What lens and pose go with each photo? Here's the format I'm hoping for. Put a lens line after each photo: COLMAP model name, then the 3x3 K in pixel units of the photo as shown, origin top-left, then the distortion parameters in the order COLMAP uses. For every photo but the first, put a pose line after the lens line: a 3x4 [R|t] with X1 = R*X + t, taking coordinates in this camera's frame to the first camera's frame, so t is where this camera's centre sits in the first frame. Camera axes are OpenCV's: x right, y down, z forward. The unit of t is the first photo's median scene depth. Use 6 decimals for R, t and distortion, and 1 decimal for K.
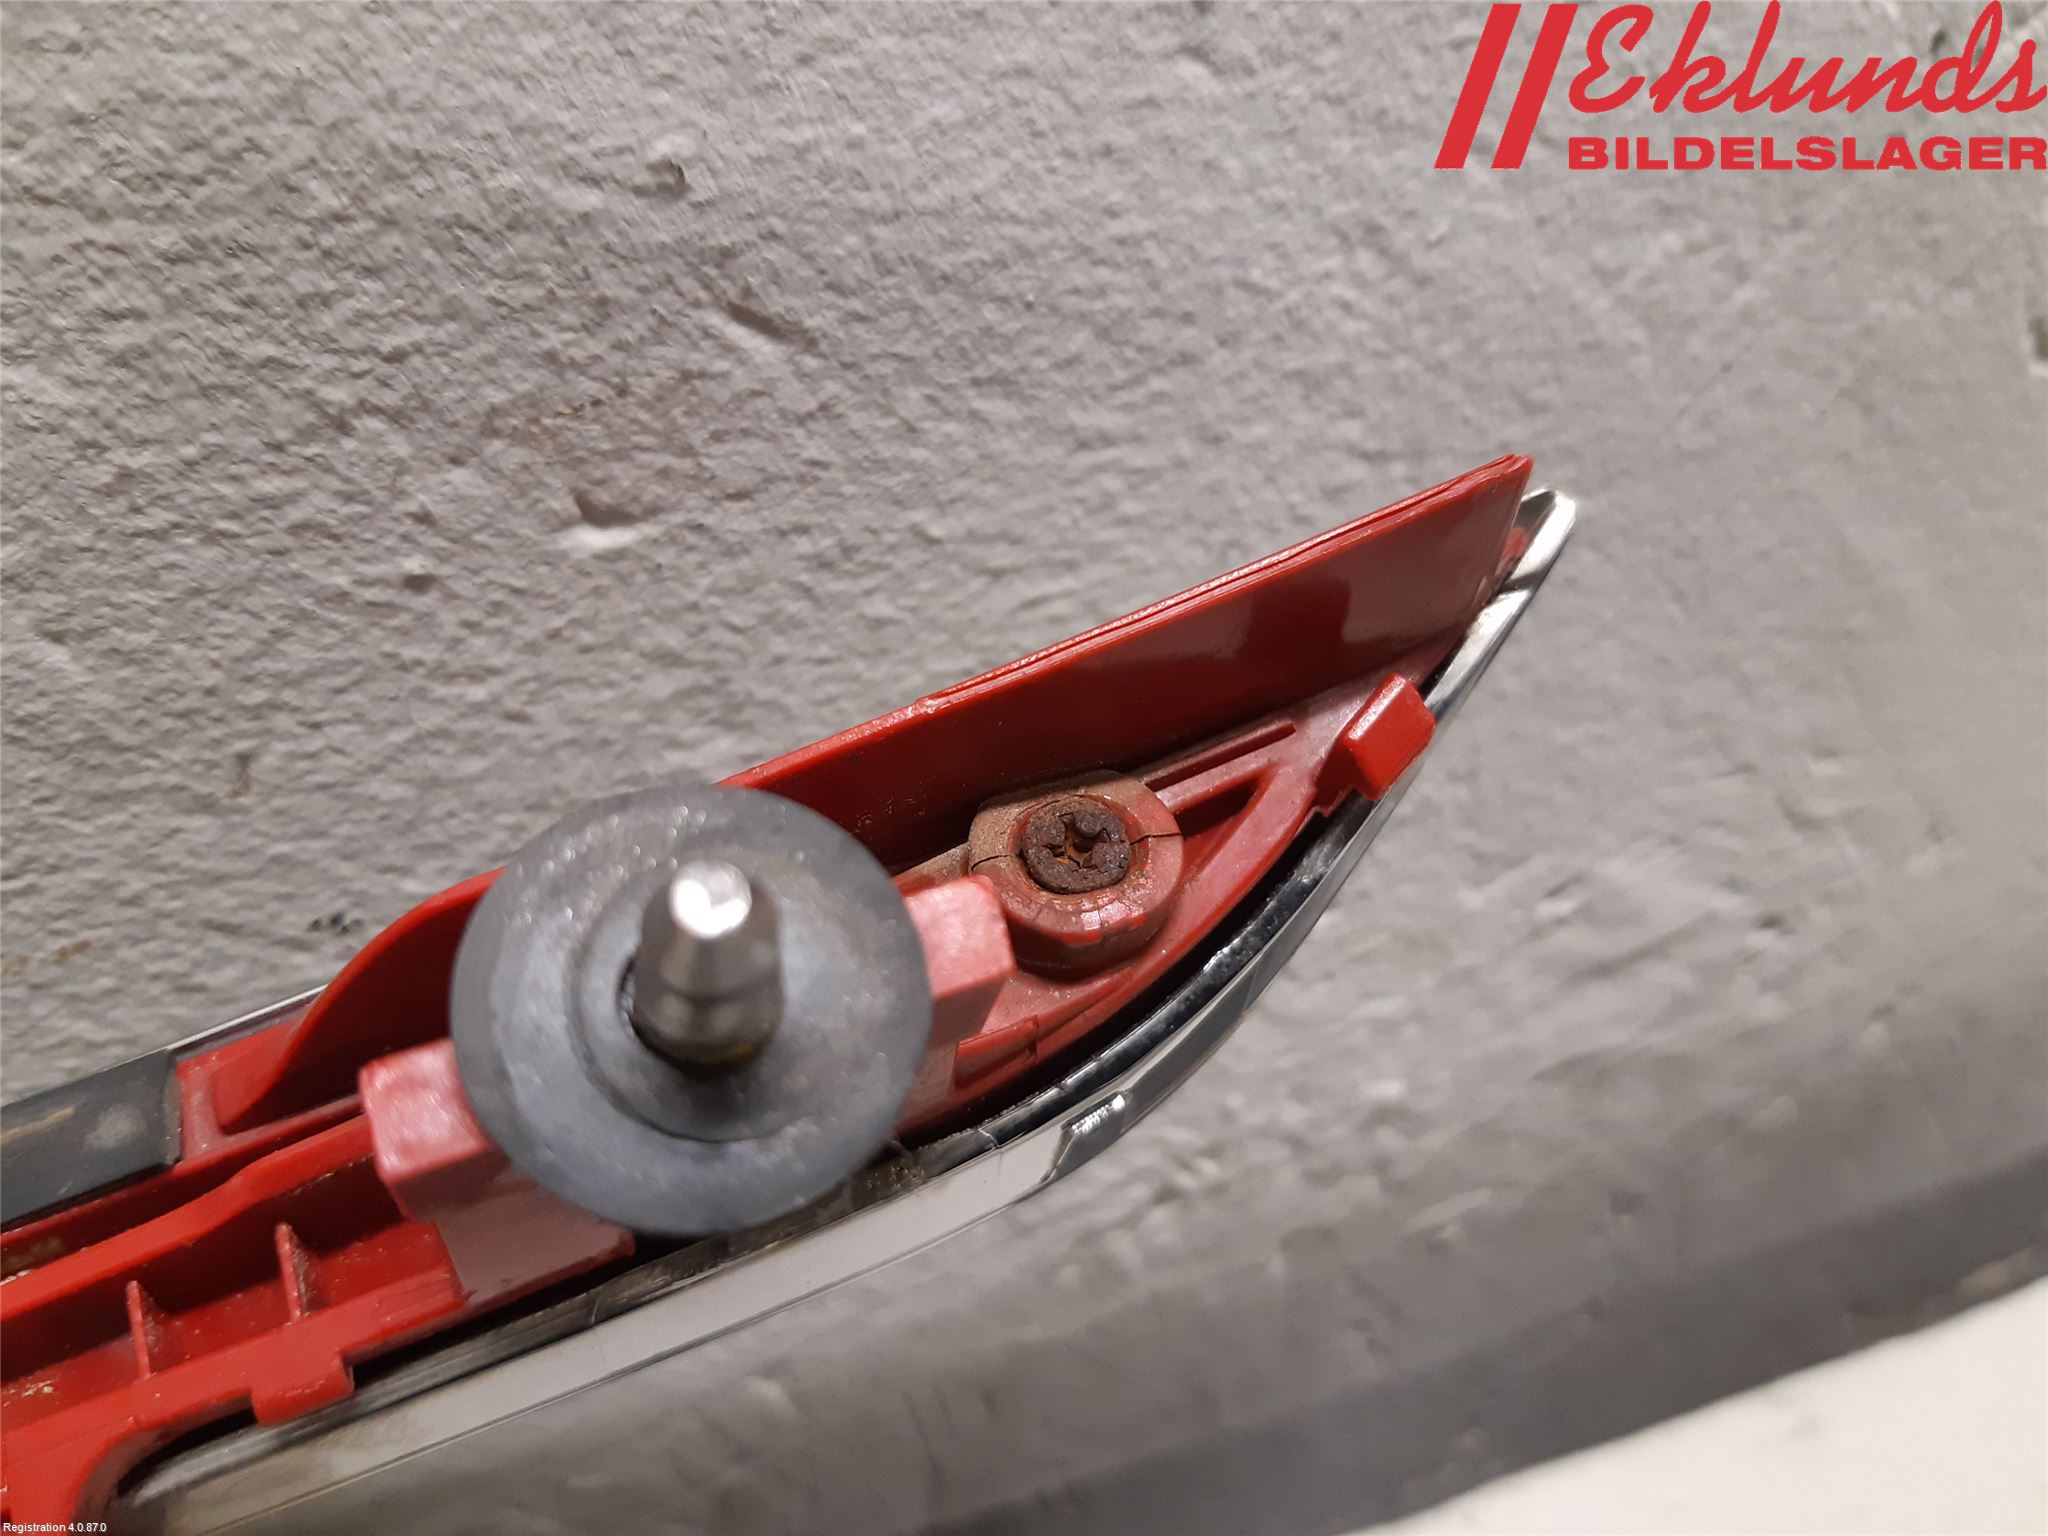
lens RADIAL K [[1540.2, 0, 1024.0], [0, 1540.2, 768.0], [0, 0, 1]] dist [0.001416, -0.003820]
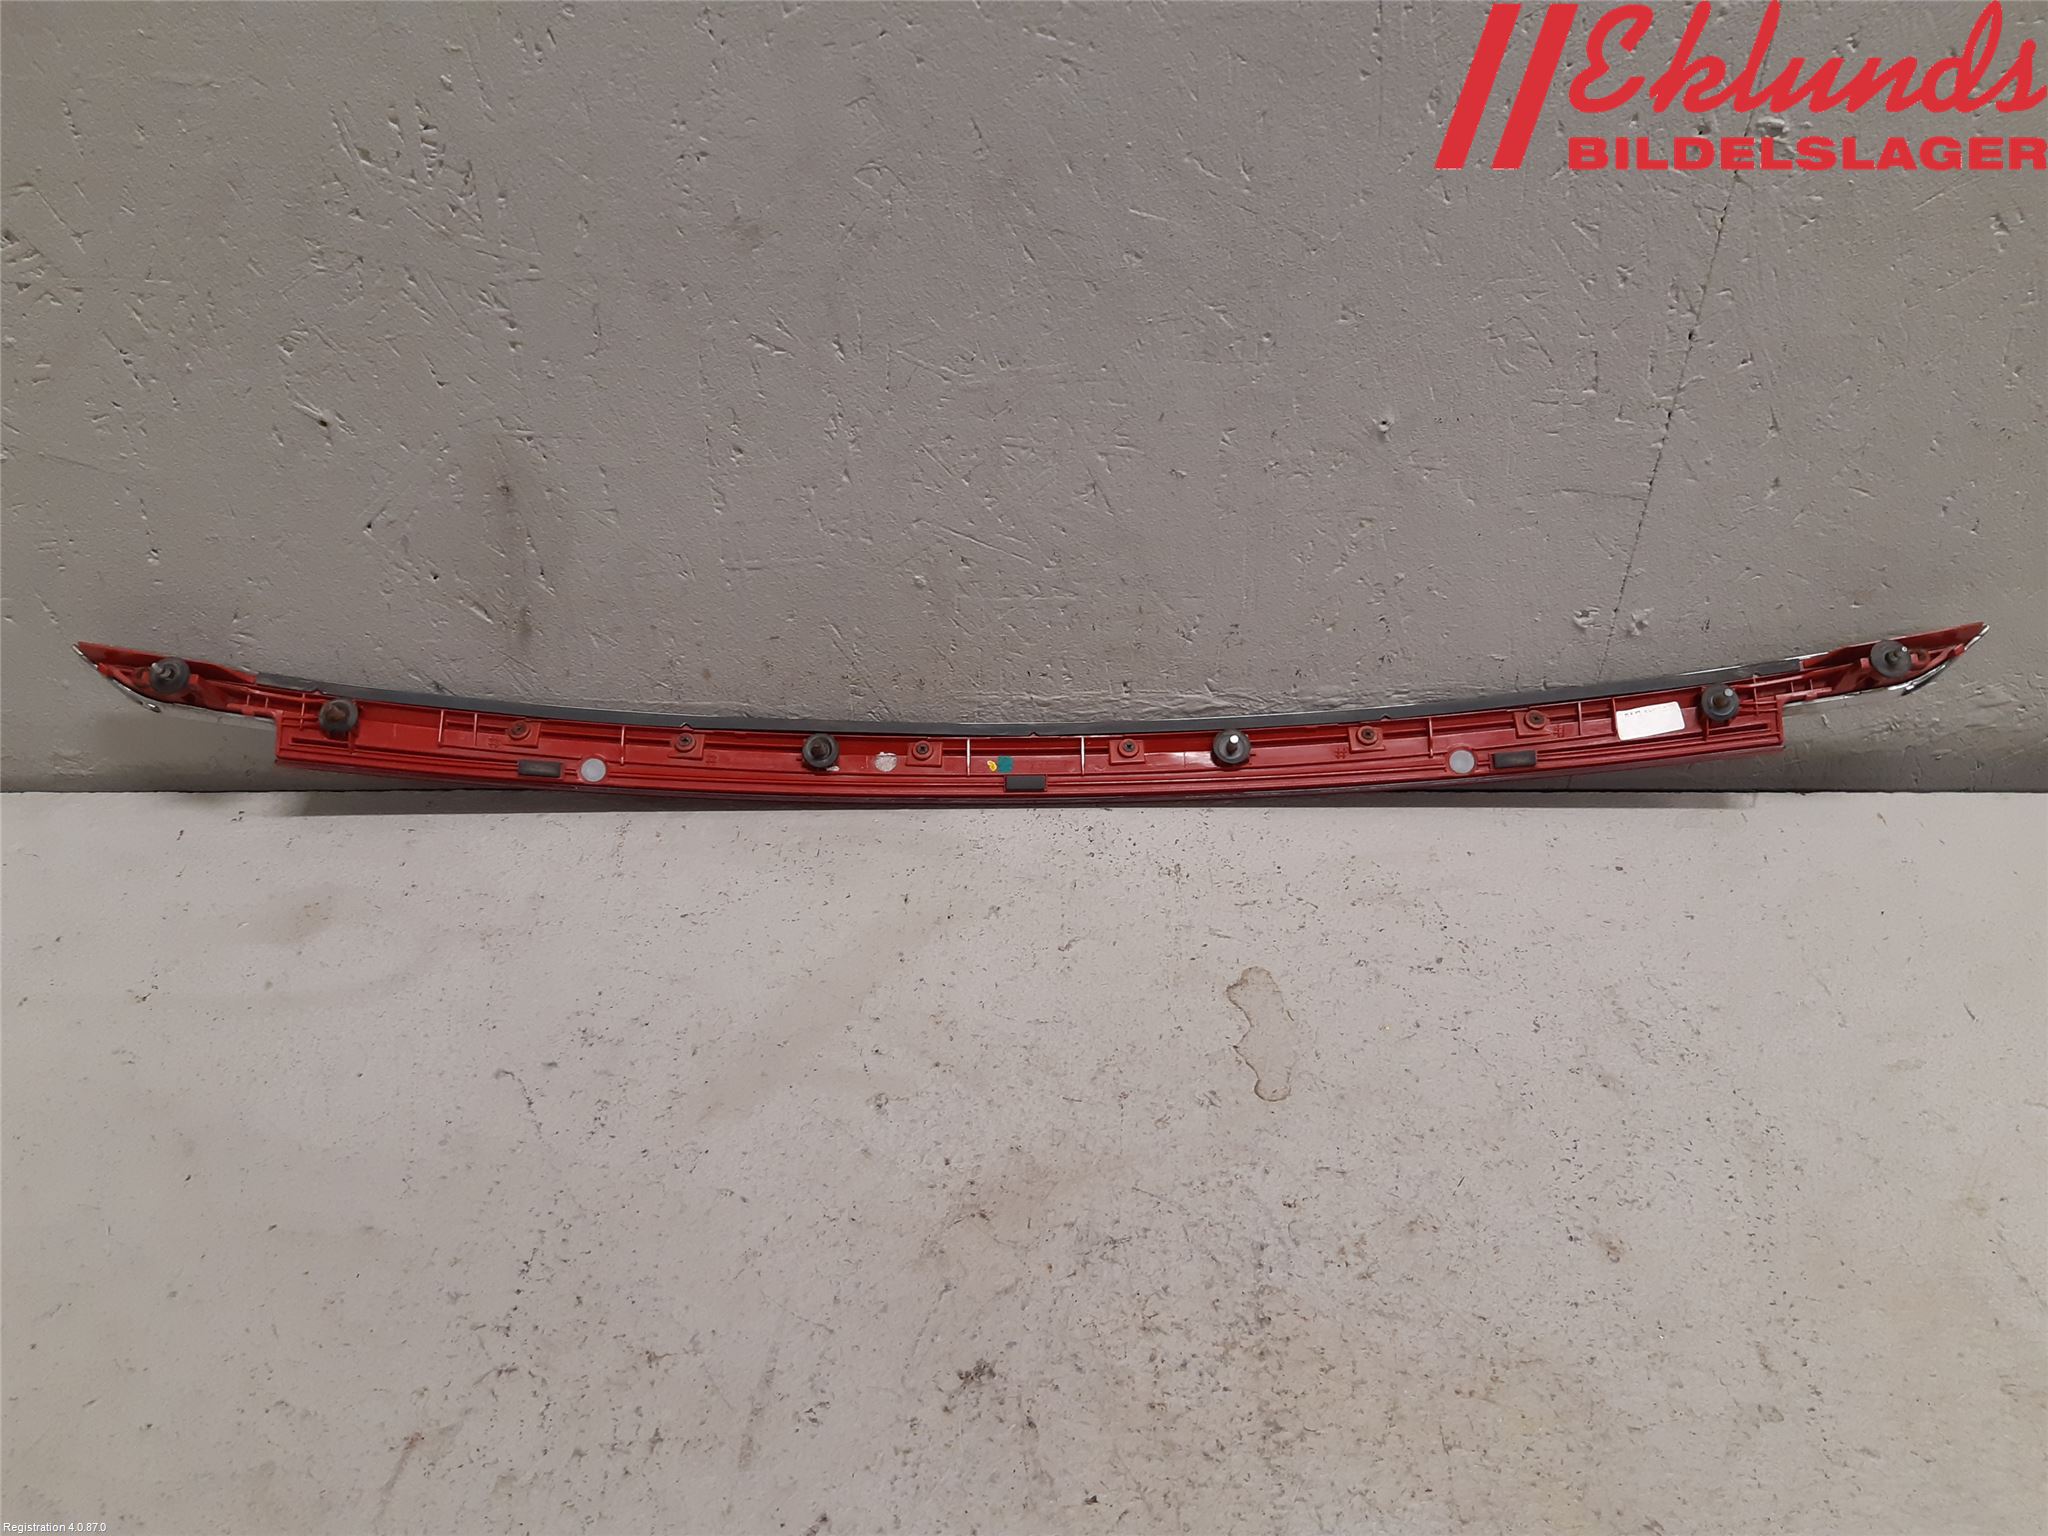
lens RADIAL K [[1540.2, 0, 1024.0], [0, 1540.2, 768.0], [0, 0, 1]] dist [0.001416, -0.003820]
pose [[0.943504, 0.215351, -0.251843, -2.405977], [-0.195641, 0.975445, 0.101154, 0.780005], [0.267442, -0.046169, 0.962467, -8.797725]]
